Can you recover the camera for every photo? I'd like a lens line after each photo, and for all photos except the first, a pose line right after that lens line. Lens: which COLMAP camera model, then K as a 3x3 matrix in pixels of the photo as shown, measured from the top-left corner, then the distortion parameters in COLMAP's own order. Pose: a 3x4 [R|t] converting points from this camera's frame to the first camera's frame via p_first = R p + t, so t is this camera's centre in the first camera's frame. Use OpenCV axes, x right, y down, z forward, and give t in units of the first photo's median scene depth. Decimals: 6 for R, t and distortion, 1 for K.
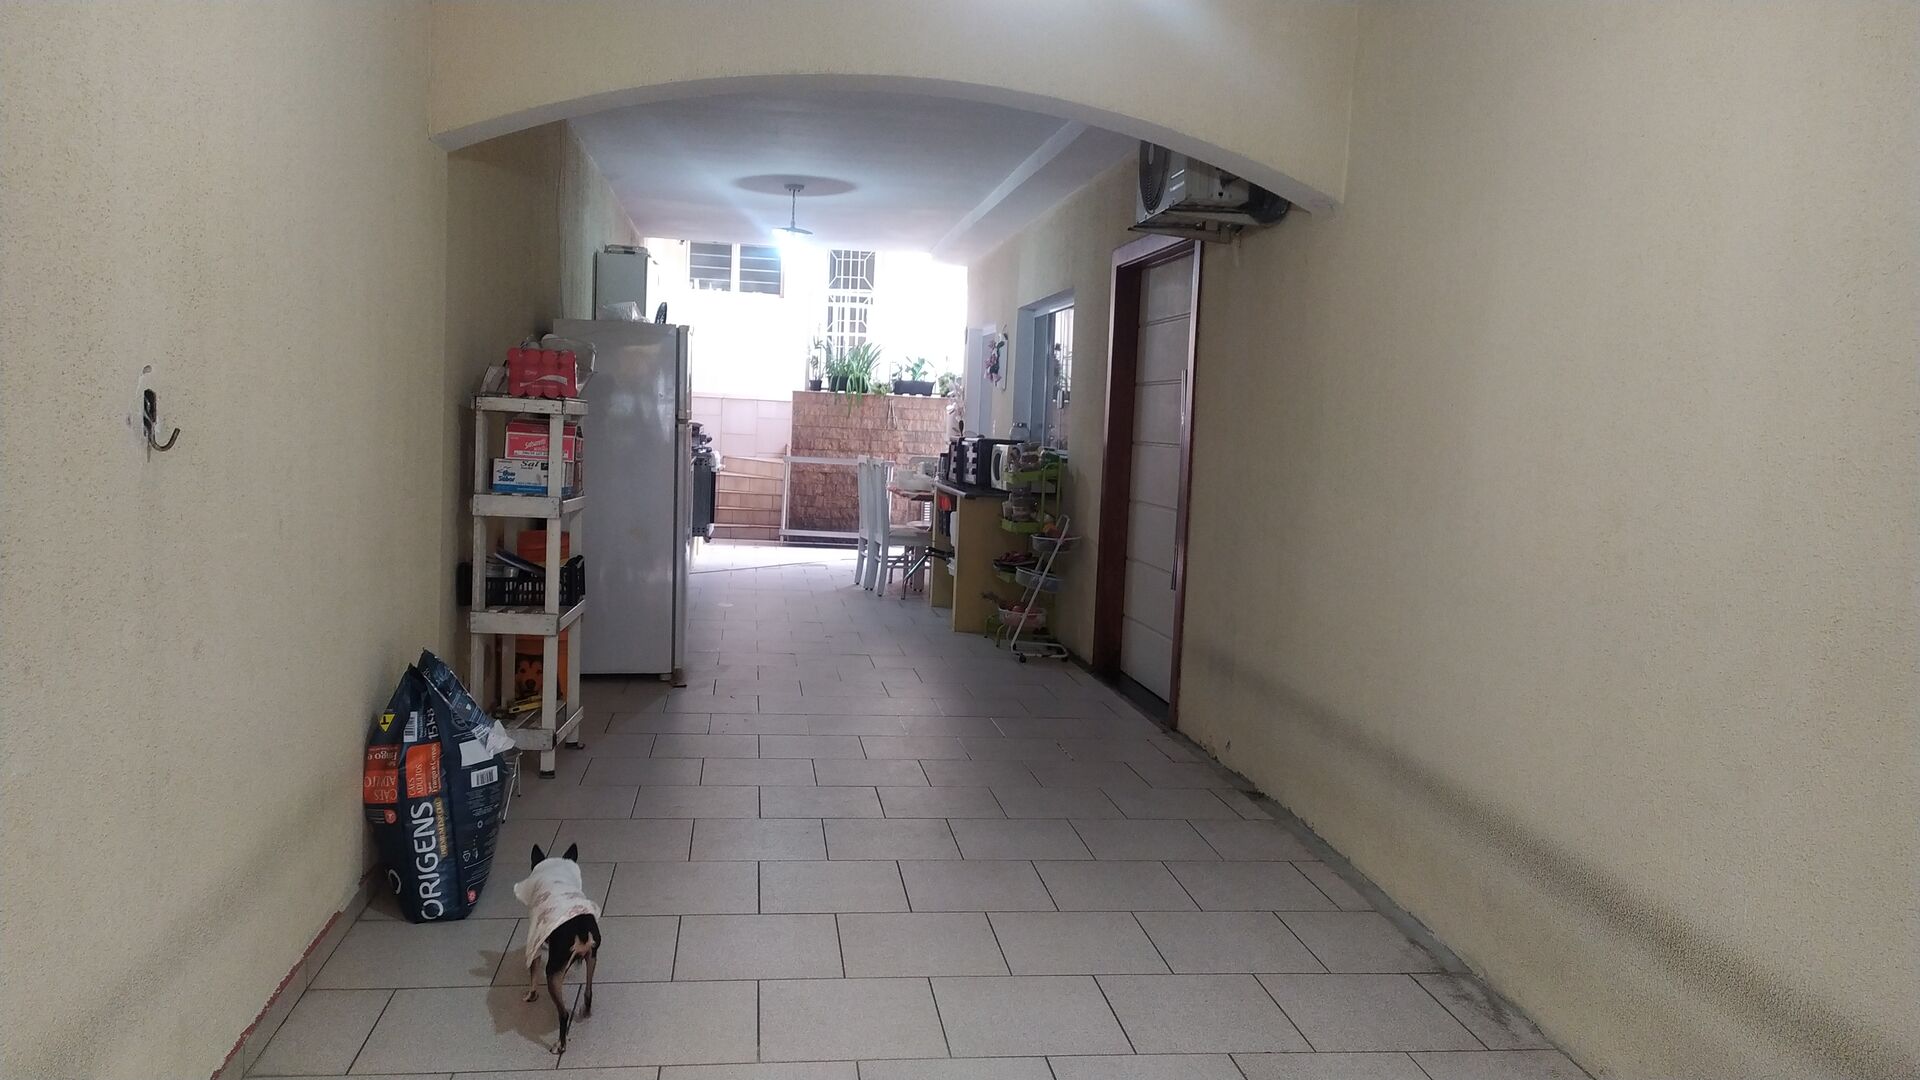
lens RADIAL K [[1432.6, 0, 979.8], [0, 1432.6, 575.6], [0, 0, 1]] dist [0.054036, -0.048576]
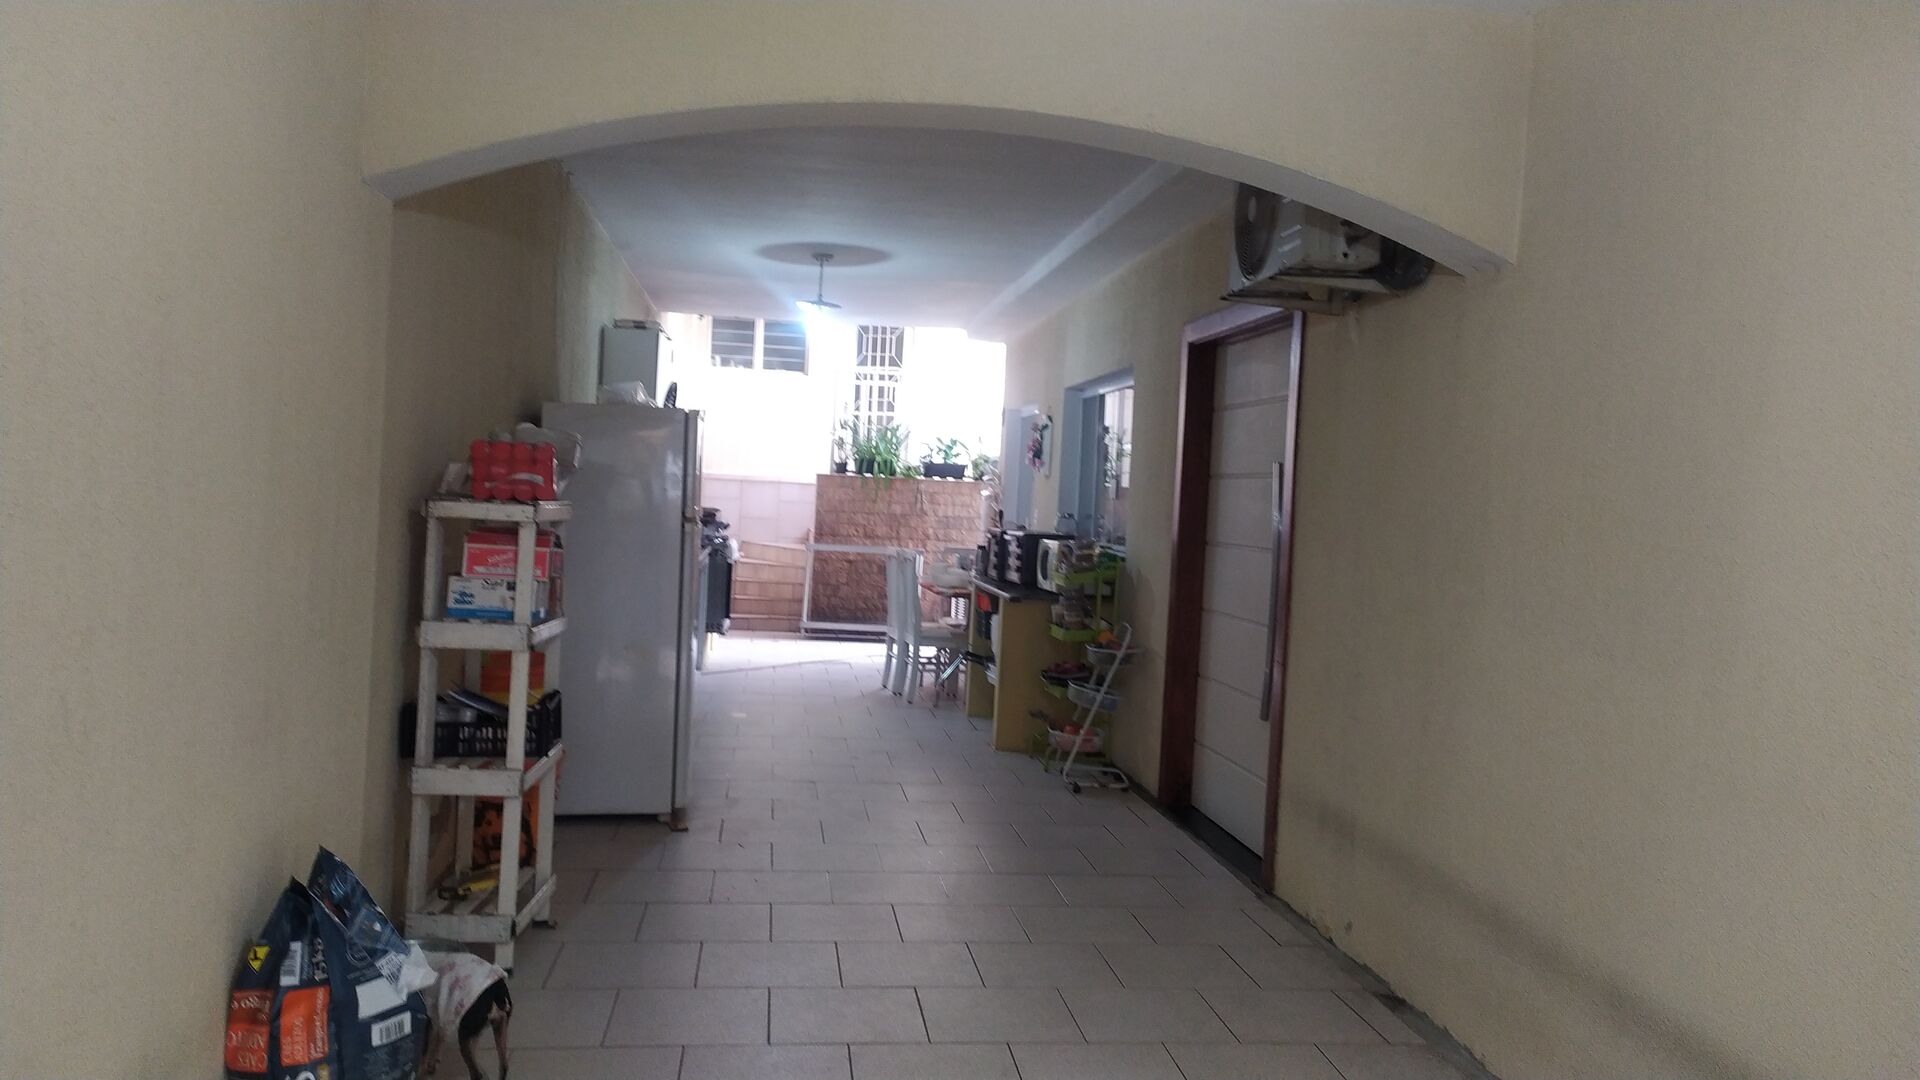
lens RADIAL K [[1432.6, 0, 958.1], [0, 1432.6, 547.8], [0, 0, 1]] dist [0.054036, -0.048576]
pose [[0.999550, 0.005424, -0.029506, -0.019073], [-0.007494, 0.997484, -0.070498, -0.028574], [0.029049, 0.070687, 0.997075, 0.136481]]
